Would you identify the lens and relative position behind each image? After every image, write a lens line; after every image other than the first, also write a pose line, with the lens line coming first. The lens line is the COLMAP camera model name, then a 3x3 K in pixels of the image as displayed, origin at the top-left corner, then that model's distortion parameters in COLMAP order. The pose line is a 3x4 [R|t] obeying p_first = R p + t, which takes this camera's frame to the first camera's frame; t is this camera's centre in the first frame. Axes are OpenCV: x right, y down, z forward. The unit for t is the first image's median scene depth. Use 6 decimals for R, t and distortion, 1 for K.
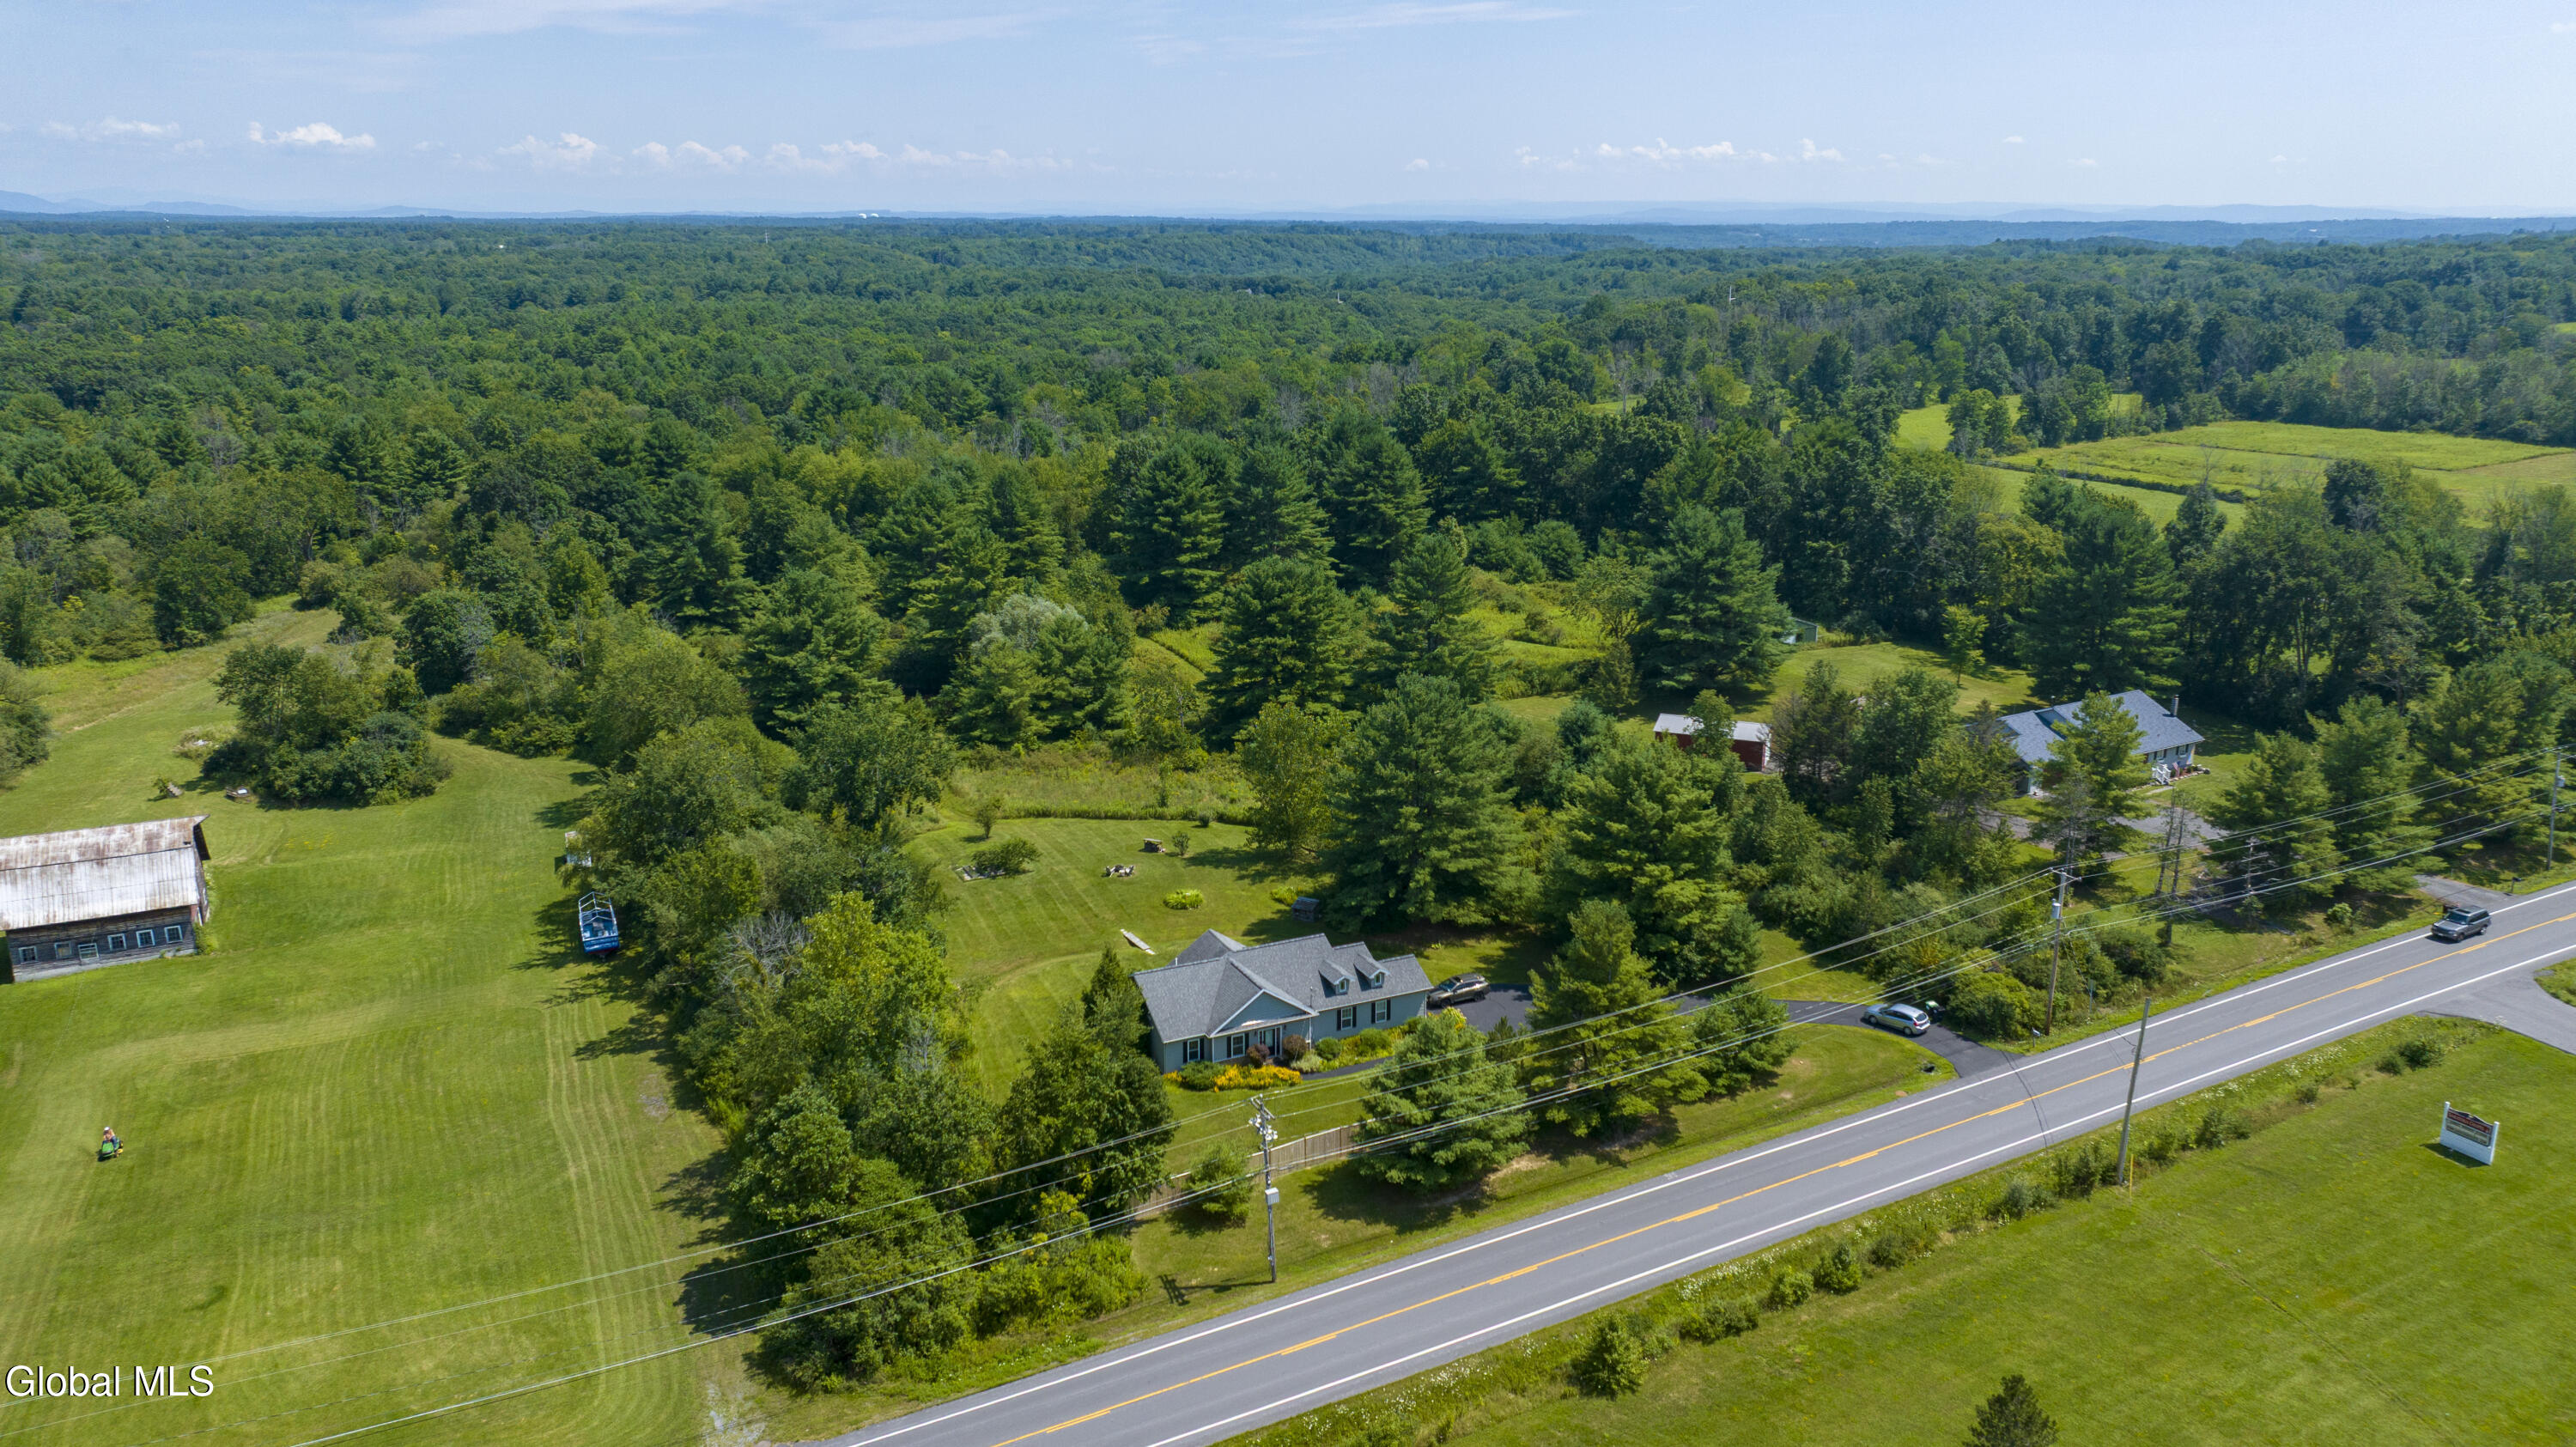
lens RADIAL K [[1796.7, 0, 1291.1], [0, 1796.7, 735.5], [0, 0, 1]] dist [-0.019361, 0.007271]
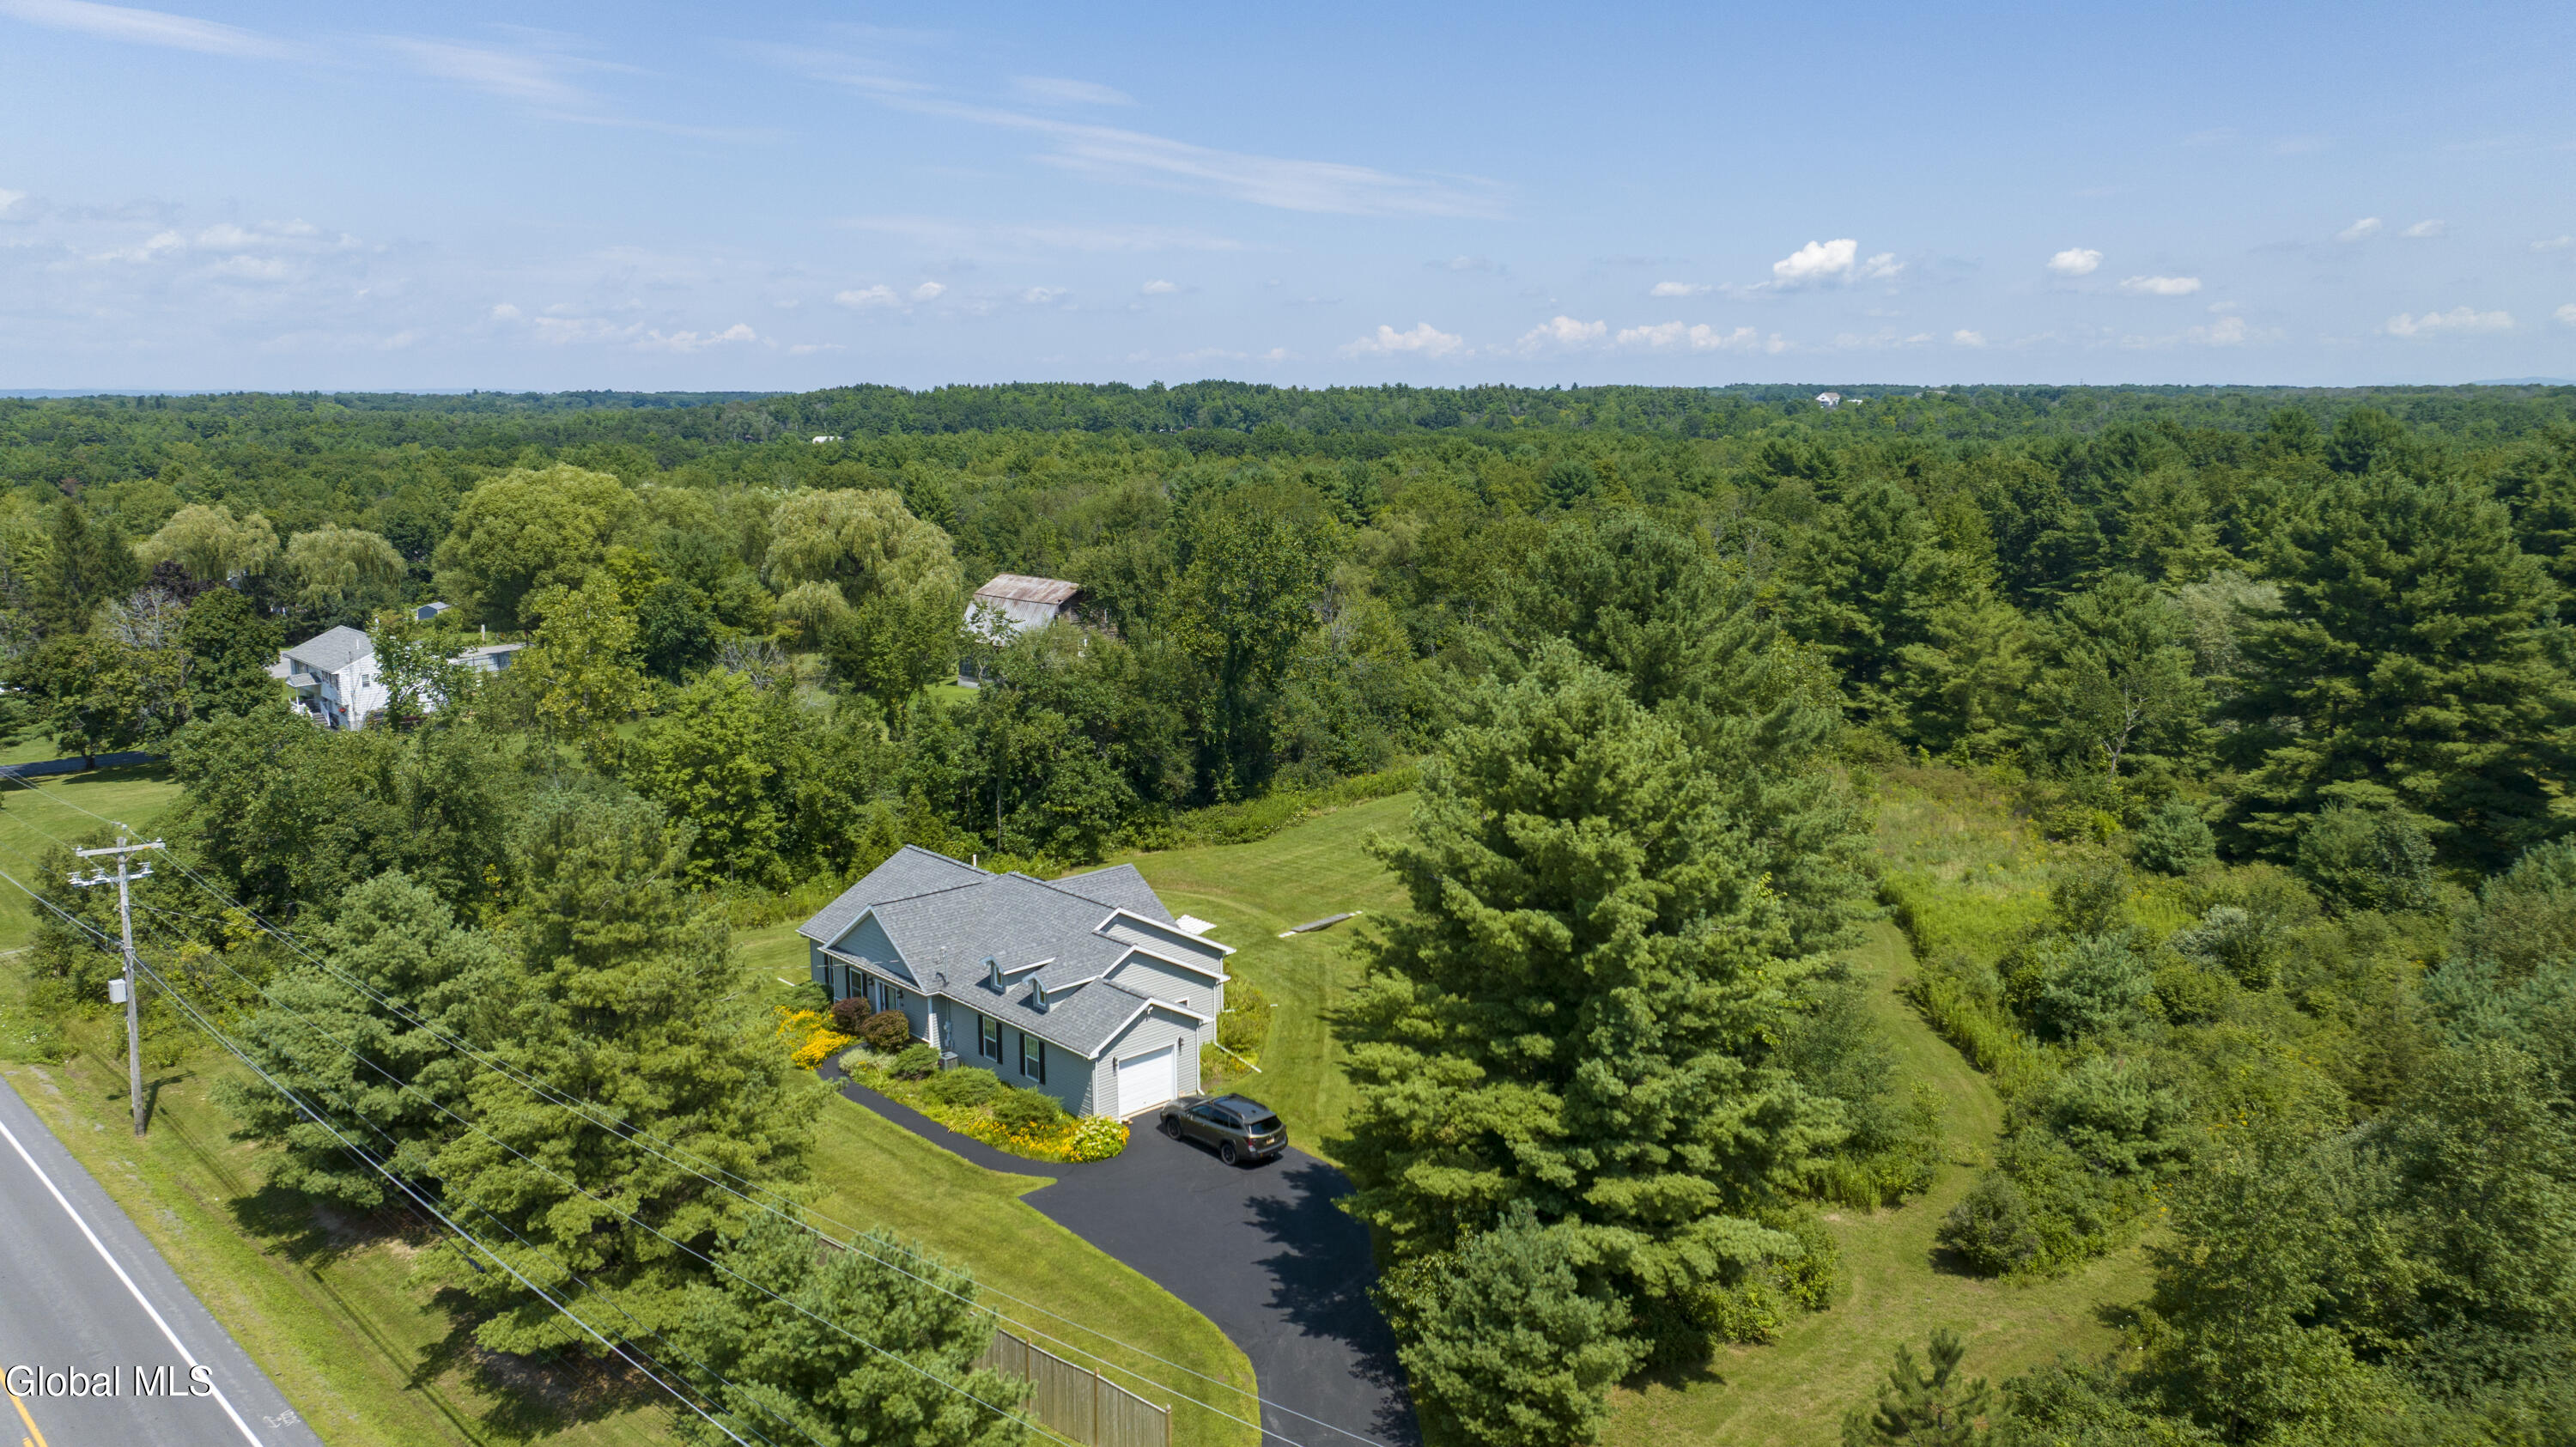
lens RADIAL K [[1796.7, 0, 1297.1], [0, 1796.7, 728.3], [0, 0, 1]] dist [-0.019361, 0.007271]
pose [[0.309576, 0.175675, -0.934506, 0.468639], [-0.271628, 0.958172, 0.090141, -0.001873], [0.911252, 0.225933, 0.344345, 0.769831]]
